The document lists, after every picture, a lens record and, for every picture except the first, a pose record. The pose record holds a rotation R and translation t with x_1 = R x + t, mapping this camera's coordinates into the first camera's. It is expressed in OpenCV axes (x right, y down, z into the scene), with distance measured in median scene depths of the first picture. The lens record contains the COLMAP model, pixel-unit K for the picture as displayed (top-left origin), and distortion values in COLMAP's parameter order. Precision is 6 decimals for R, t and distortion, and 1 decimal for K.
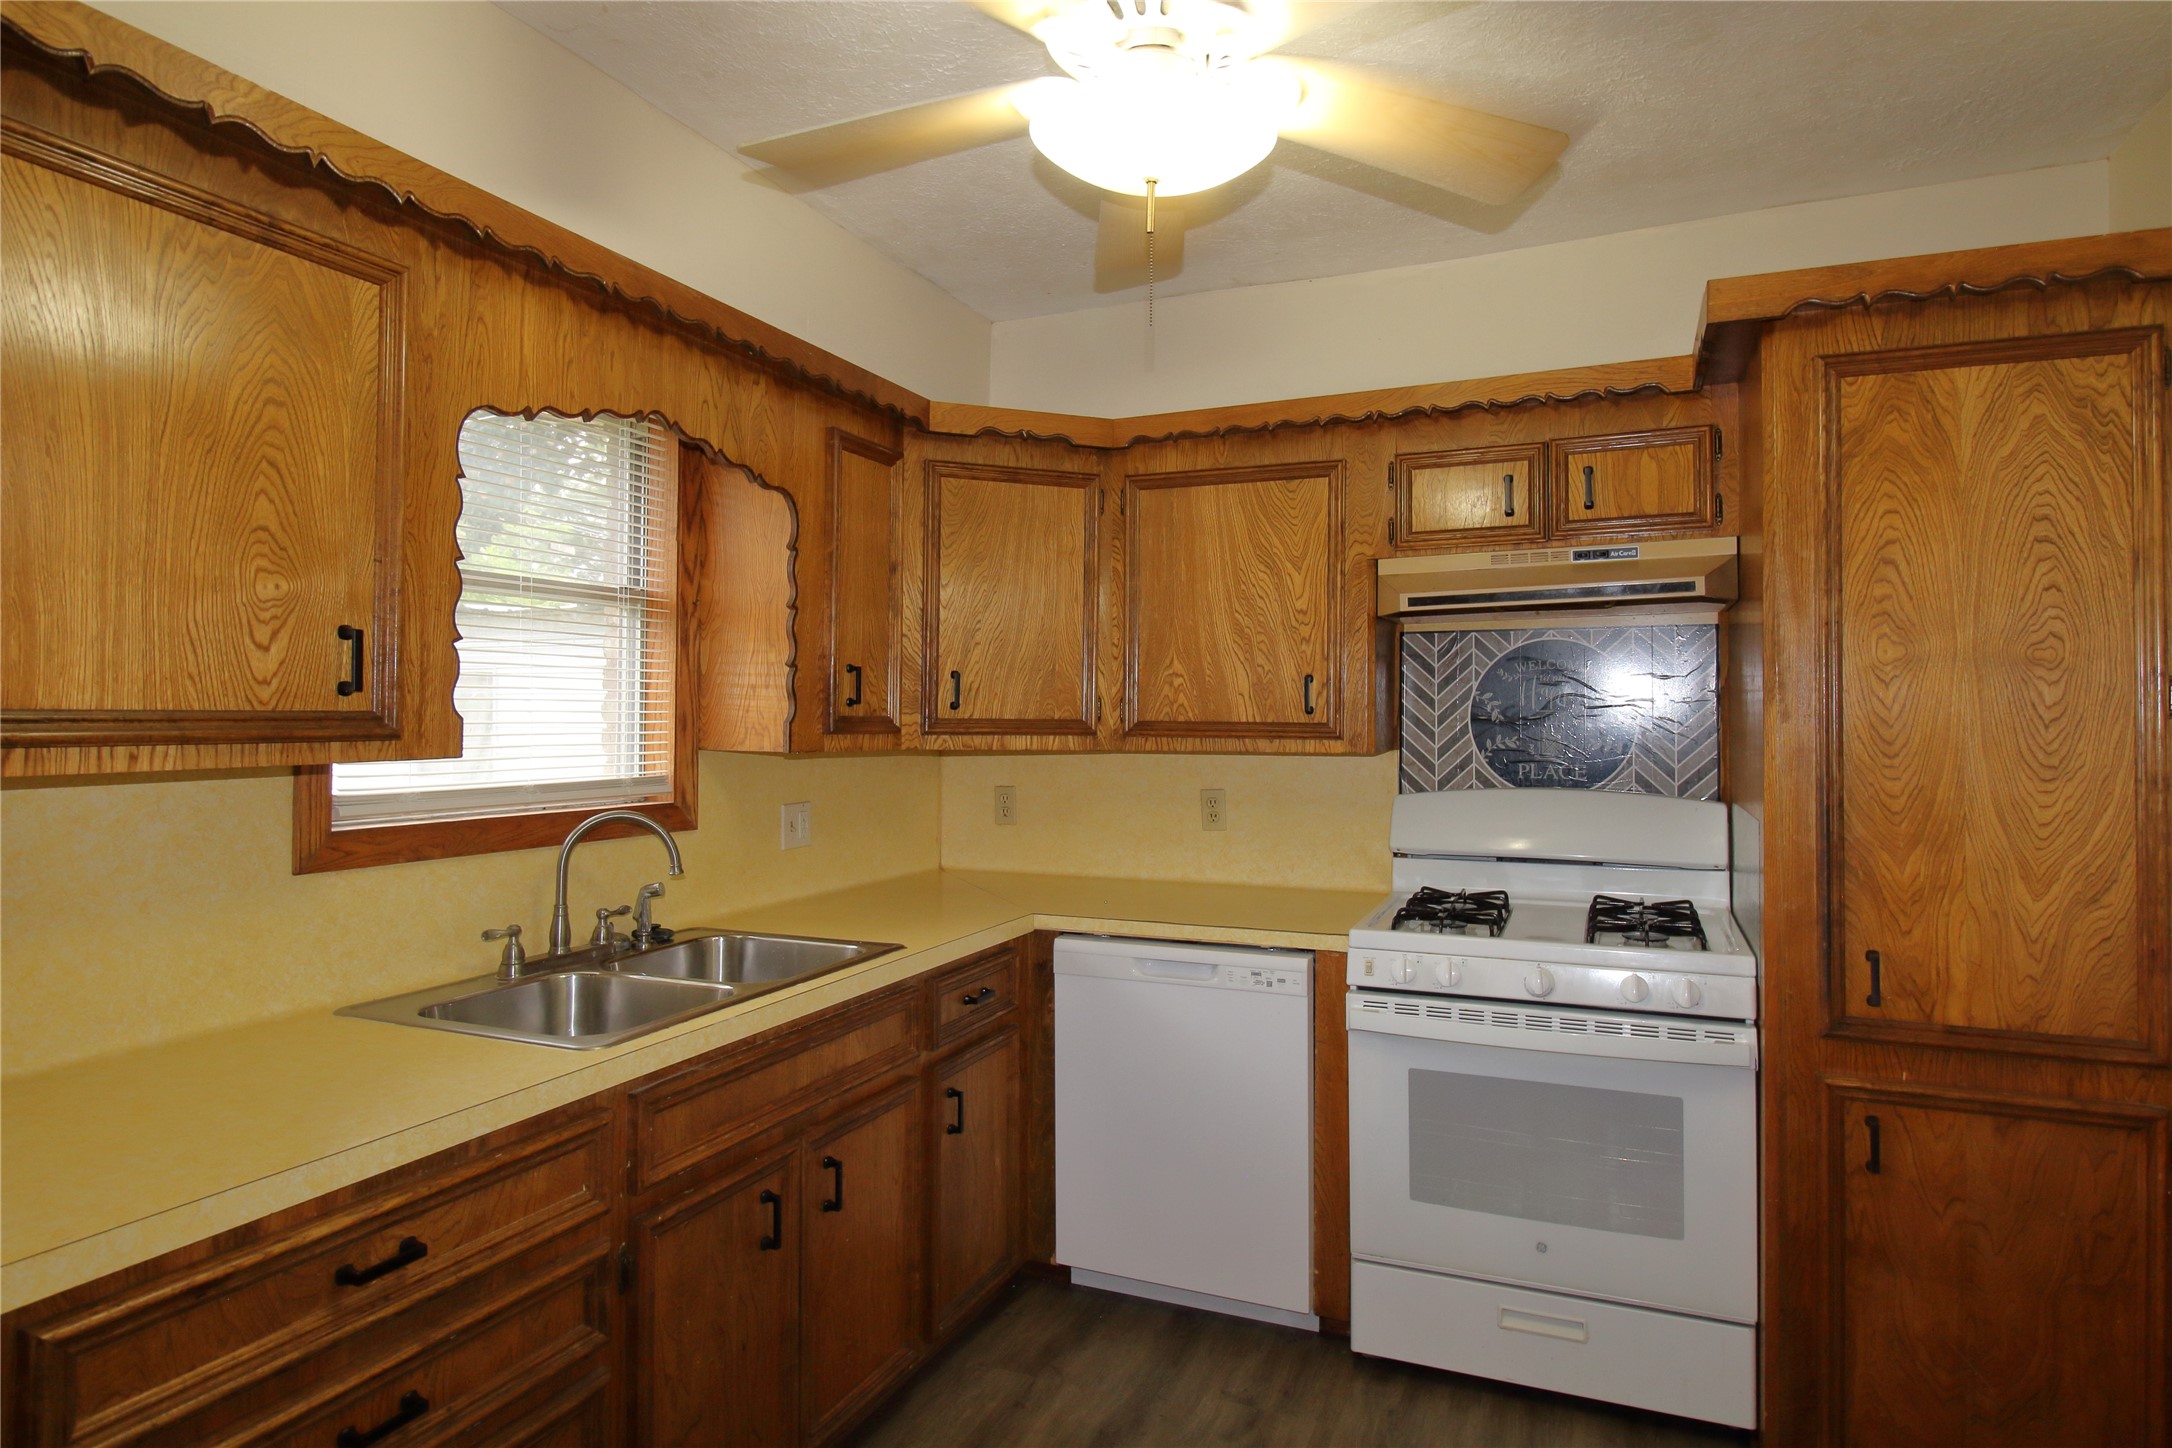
lens RADIAL K [[1221.6, 0, 1105.5], [0, 1221.6, 694.7], [0, 0, 1]] dist [0.022452, -0.020484]
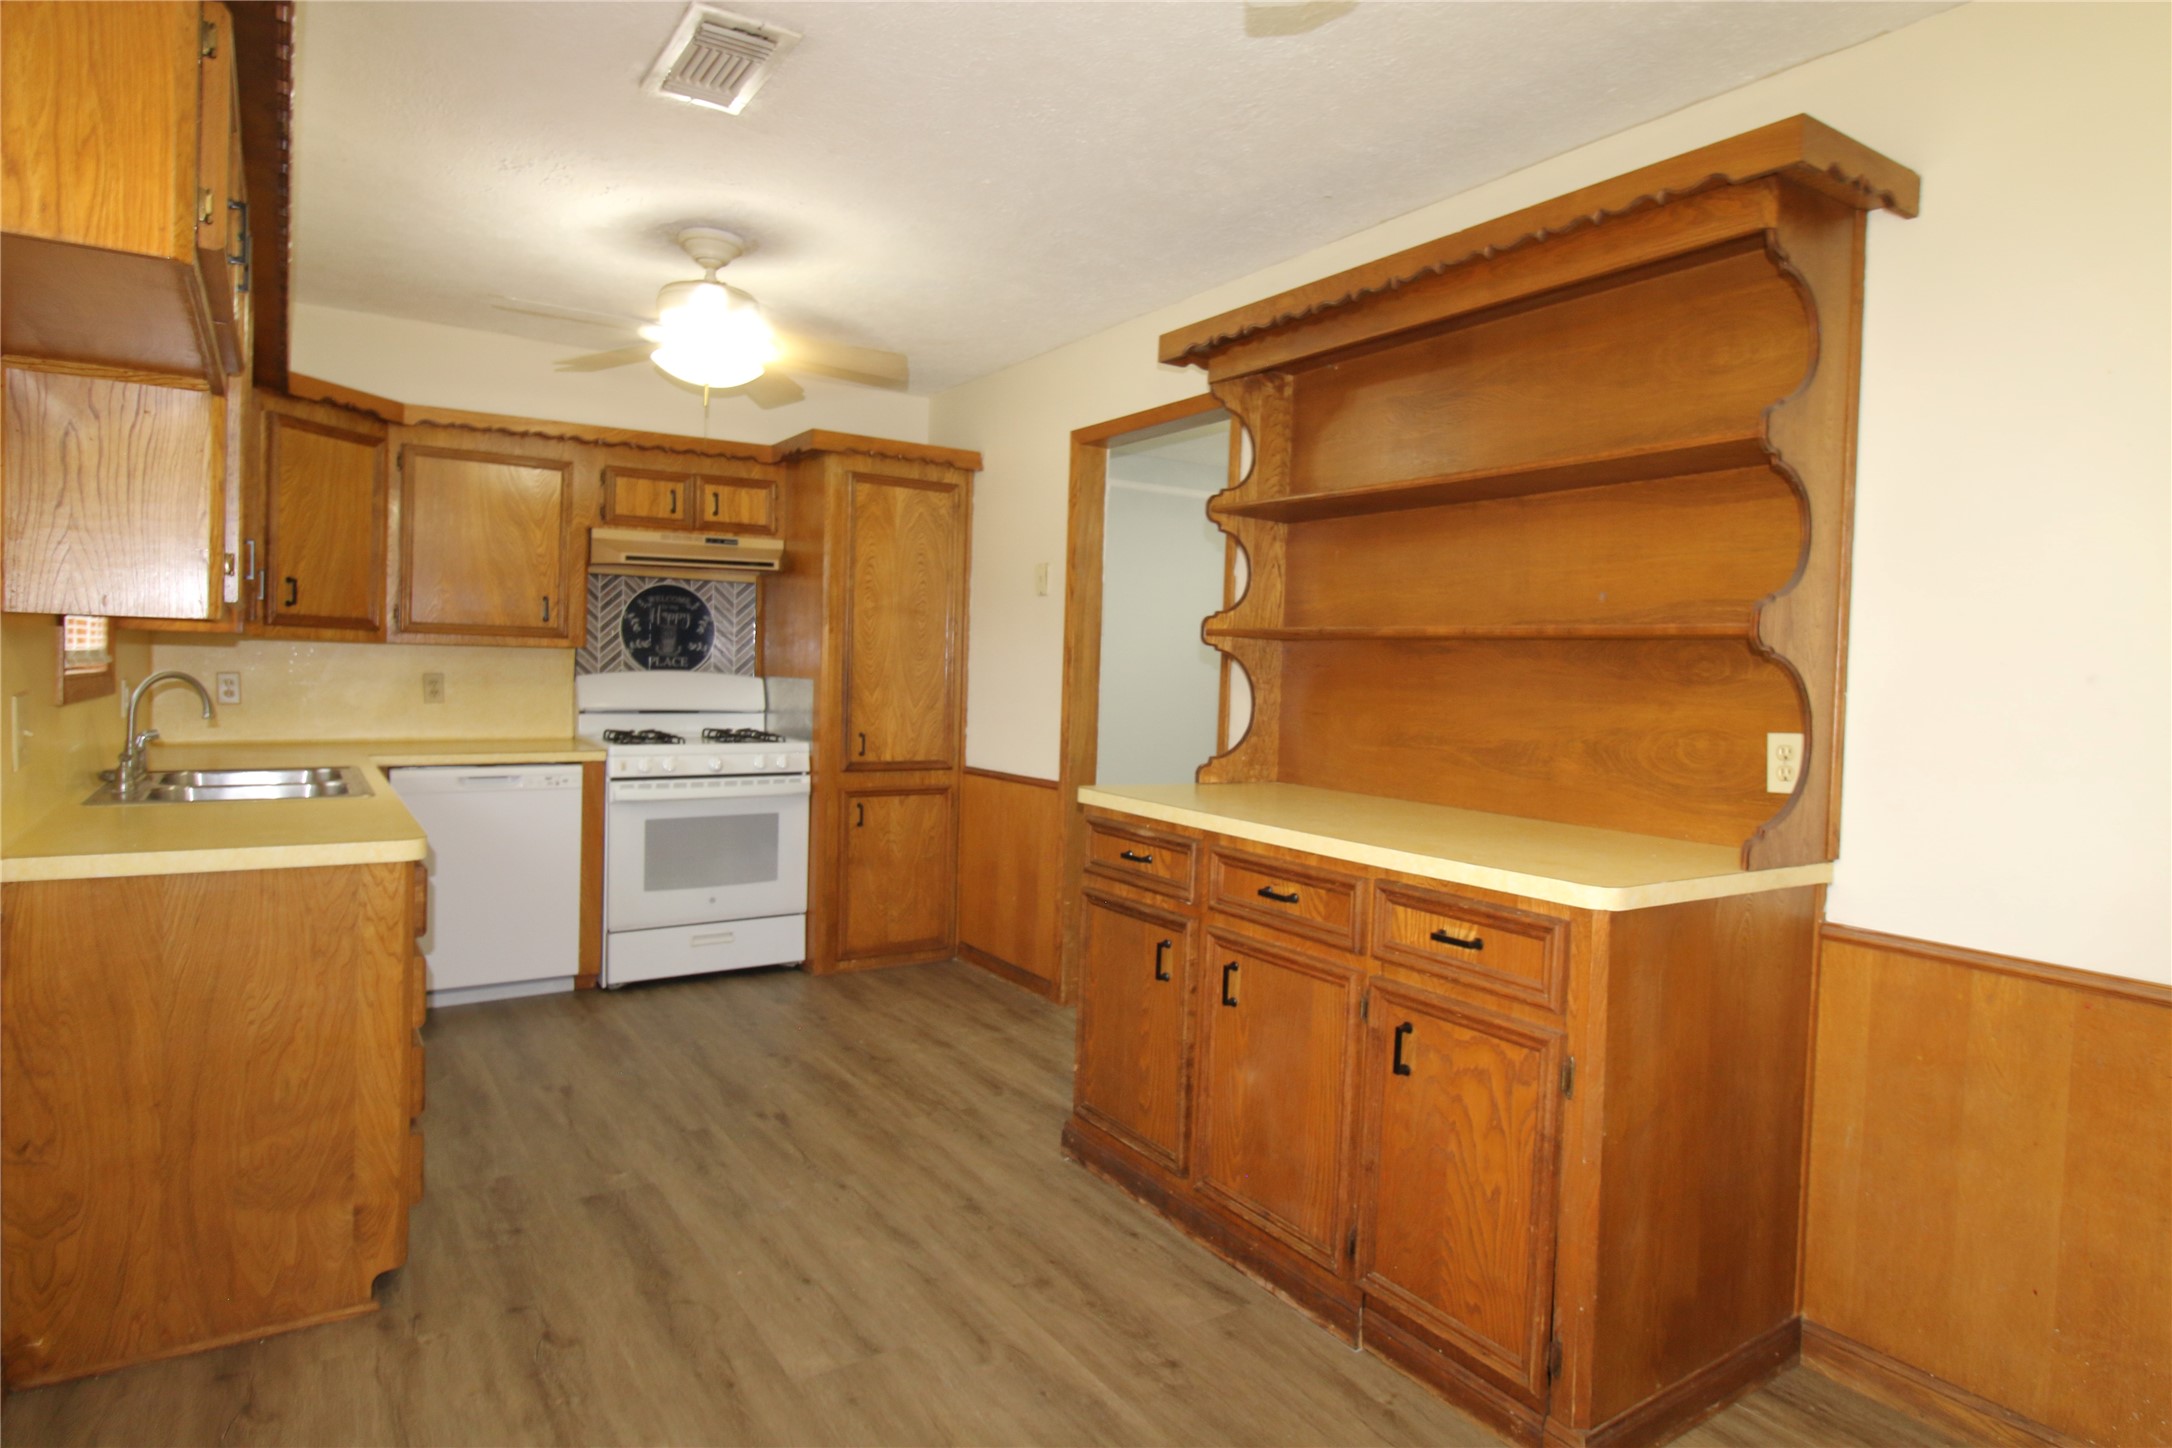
lens RADIAL K [[1221.6, 0, 1105.5], [0, 1221.6, 694.7], [0, 0, 1]] dist [0.022452, -0.020484]
pose [[0.548508, -0.007193, 0.836114, -0.858161], [-0.037474, 0.998747, 0.033176, 0.034713], [-0.835305, -0.049530, 0.547551, -0.527473]]
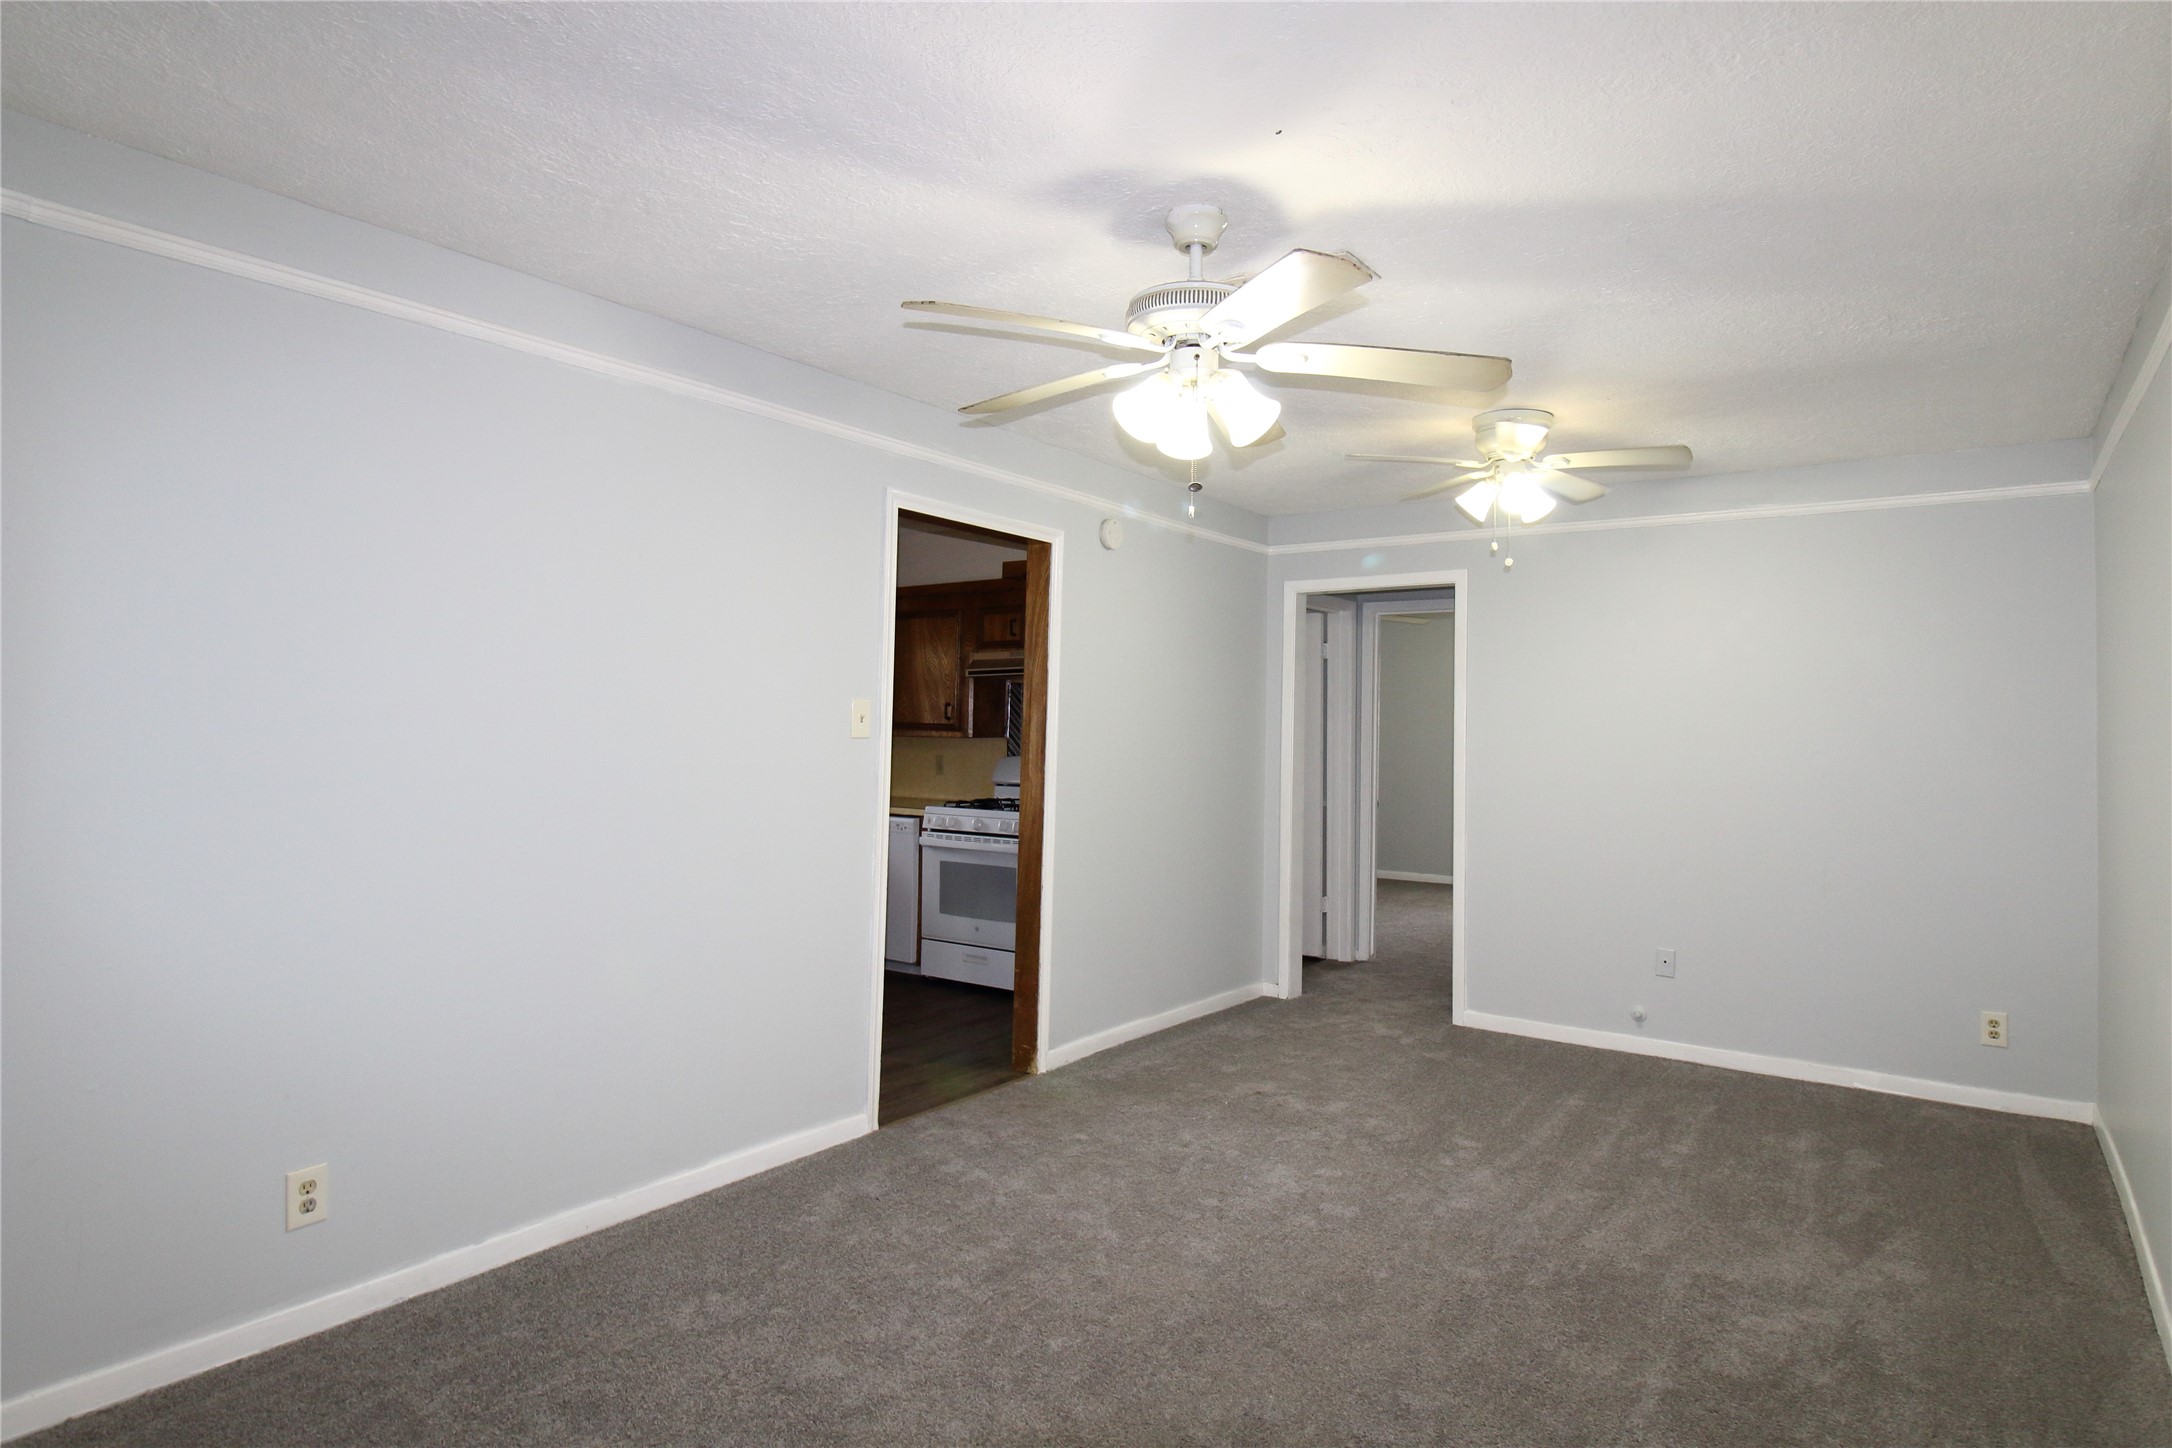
lens RADIAL K [[1221.6, 0, 1105.5], [0, 1221.6, 694.7], [0, 0, 1]] dist [0.022452, -0.020484]
pose [[0.977505, 0.013011, -0.210509, 1.066259], [-0.016339, 0.999767, -0.014078, -0.004858], [0.210277, 0.017201, 0.977491, -1.337990]]
